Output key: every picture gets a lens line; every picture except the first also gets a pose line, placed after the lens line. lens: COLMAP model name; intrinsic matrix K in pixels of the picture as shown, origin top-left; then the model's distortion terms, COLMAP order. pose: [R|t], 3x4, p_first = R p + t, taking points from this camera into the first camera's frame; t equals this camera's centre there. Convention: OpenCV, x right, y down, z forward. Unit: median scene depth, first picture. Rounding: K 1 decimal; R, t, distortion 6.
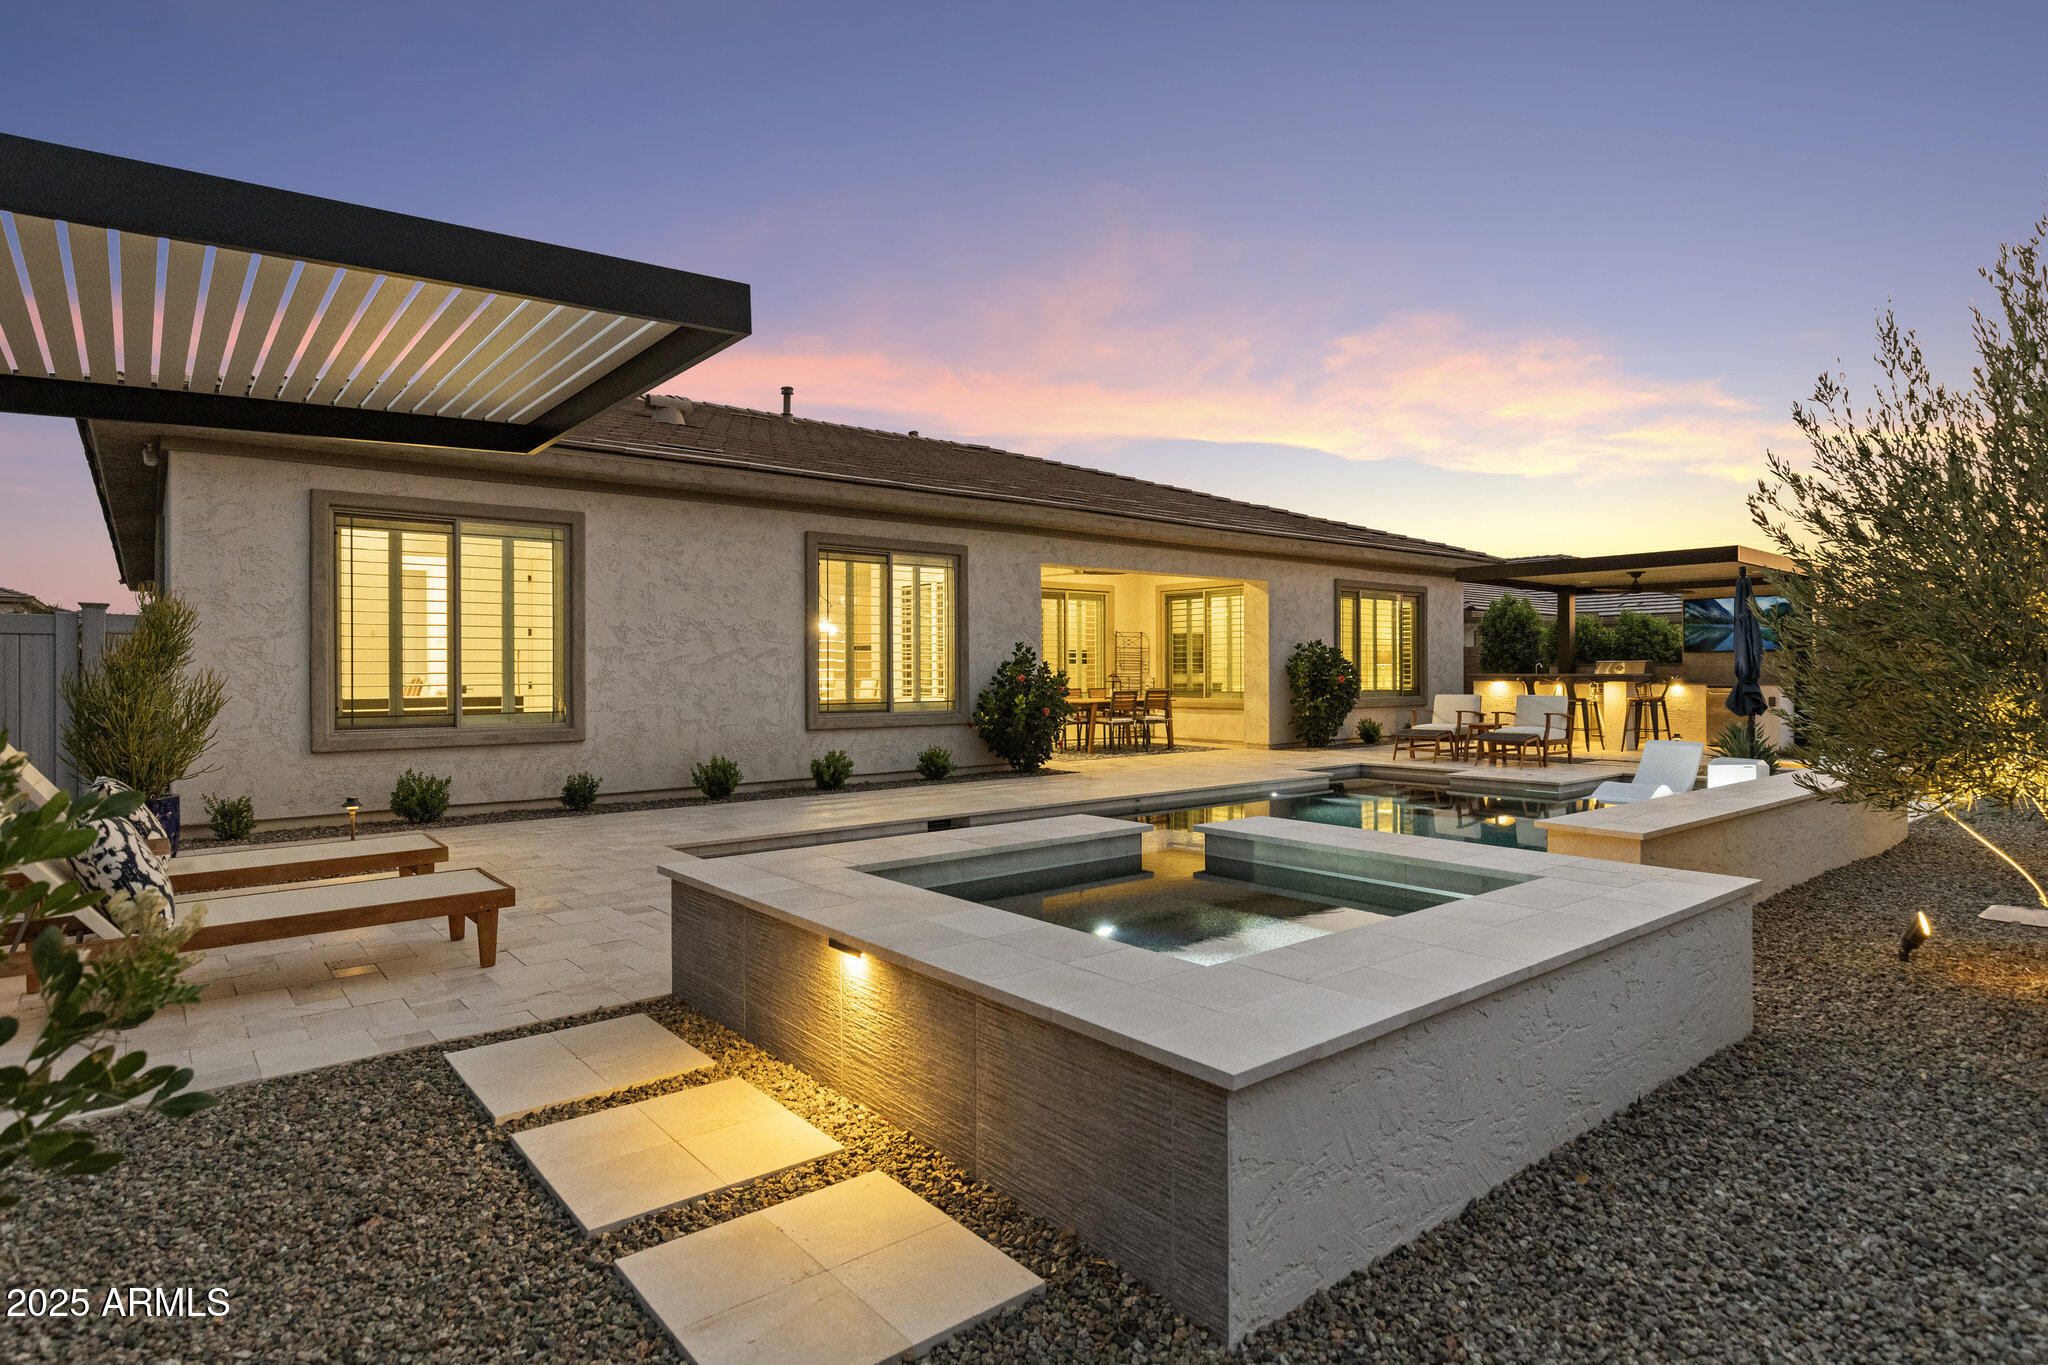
lens RADIAL K [[1094.1, 0, 1040.8], [0, 1094.1, 672.5], [0, 0, 1]] dist [0.016405, -0.000609]
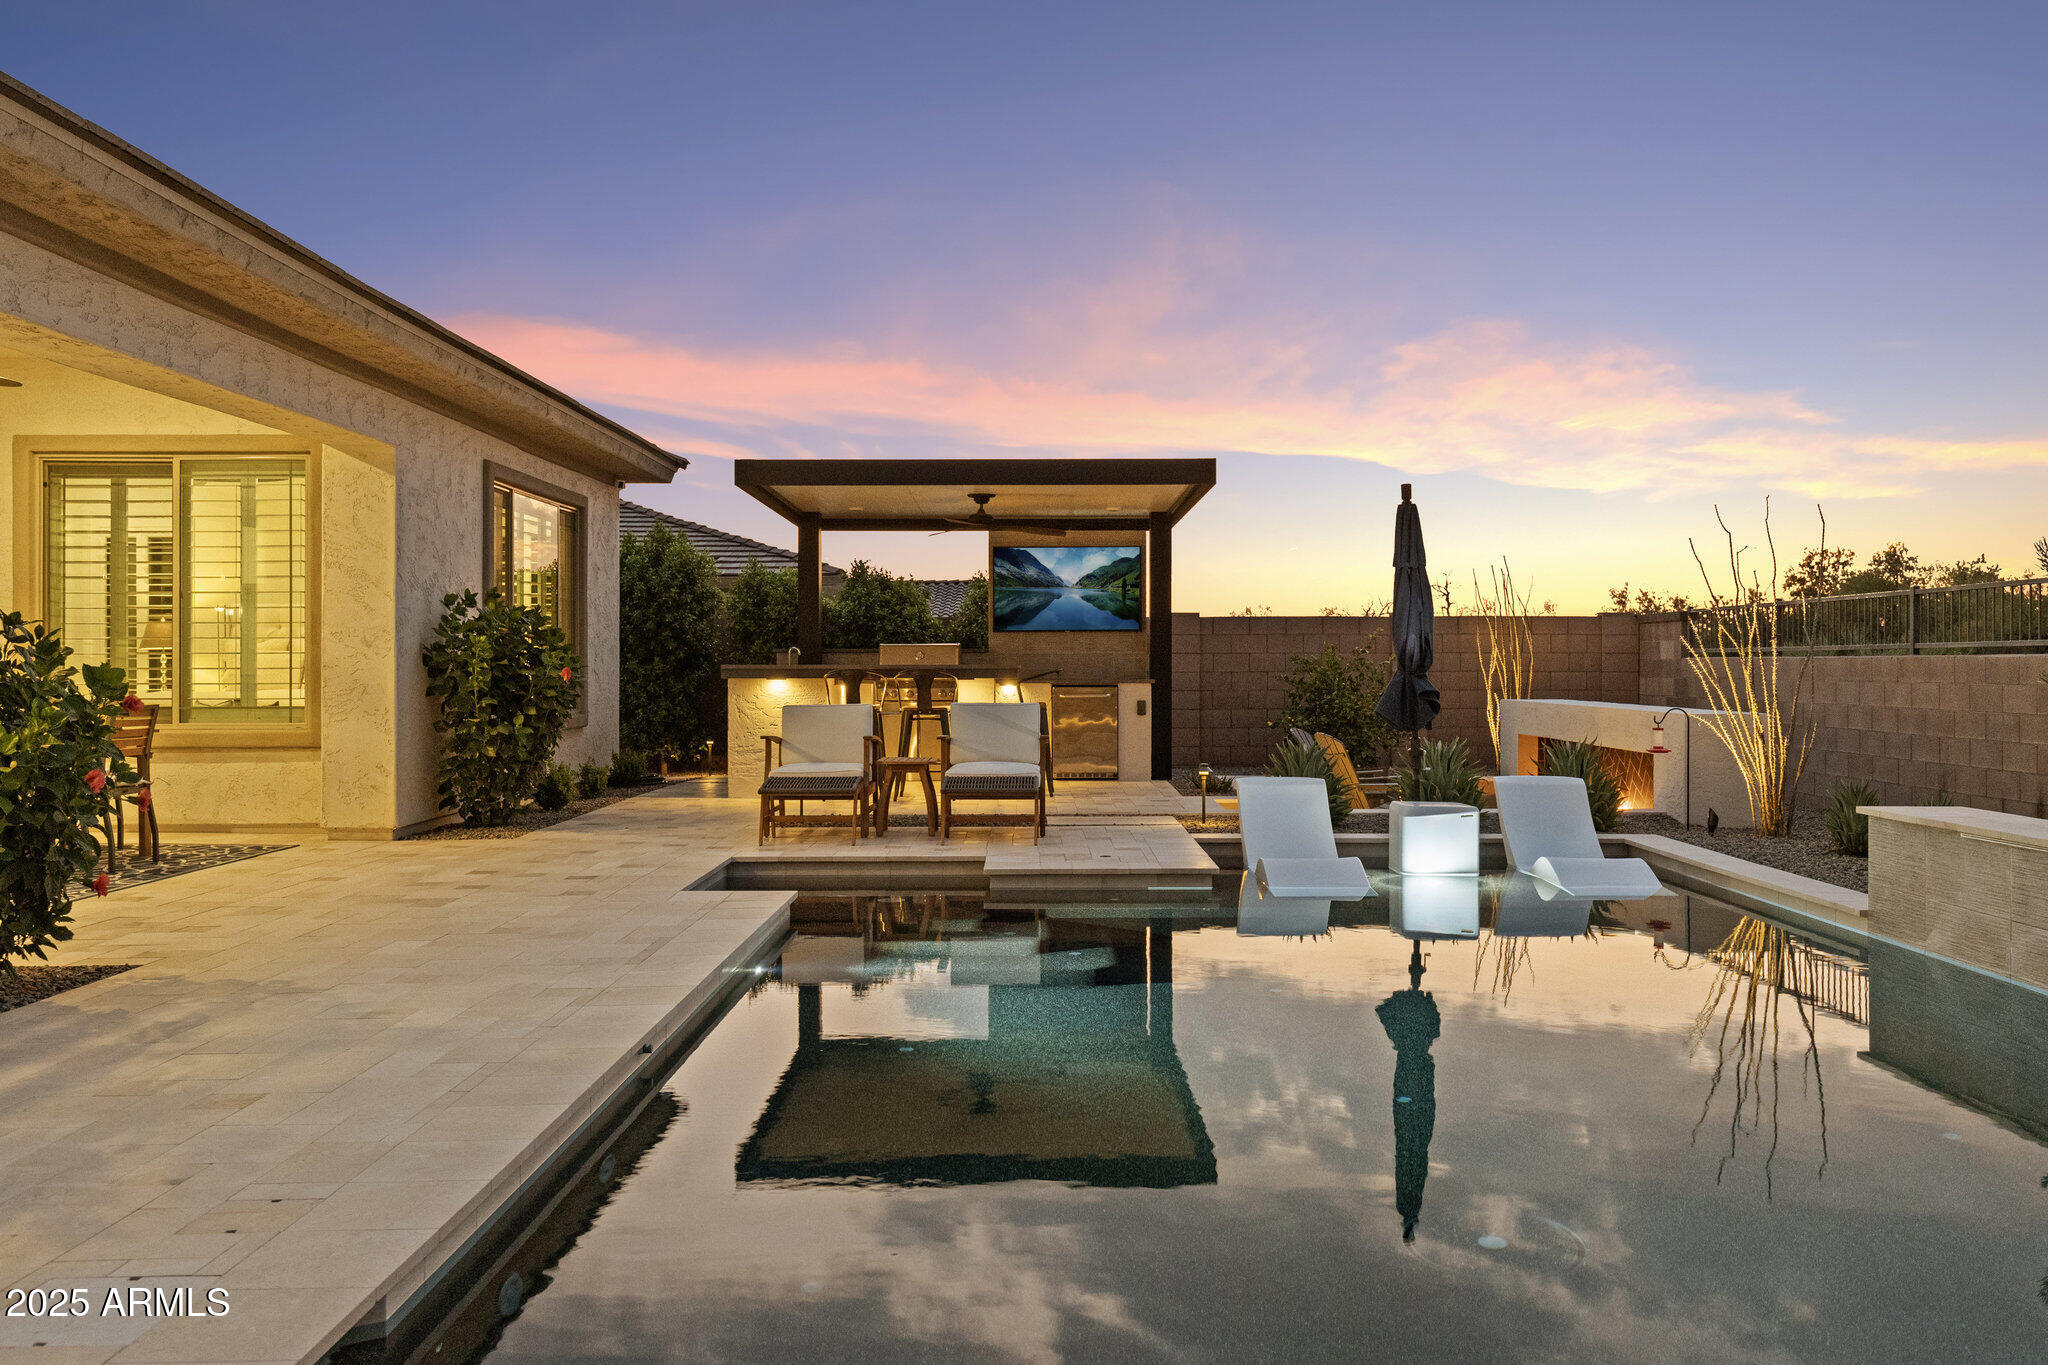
lens RADIAL K [[1694.5, 0, 1025.7], [0, 1694.5, 675.7], [0, 0, 1]] dist [0.013793, 0.007391]
pose [[0.639019, -0.002364, 0.769188, -0.197132], [0.002083, 0.999997, 0.001343, 0.007762], [-0.769188, 0.000744, 0.639022, 0.529353]]
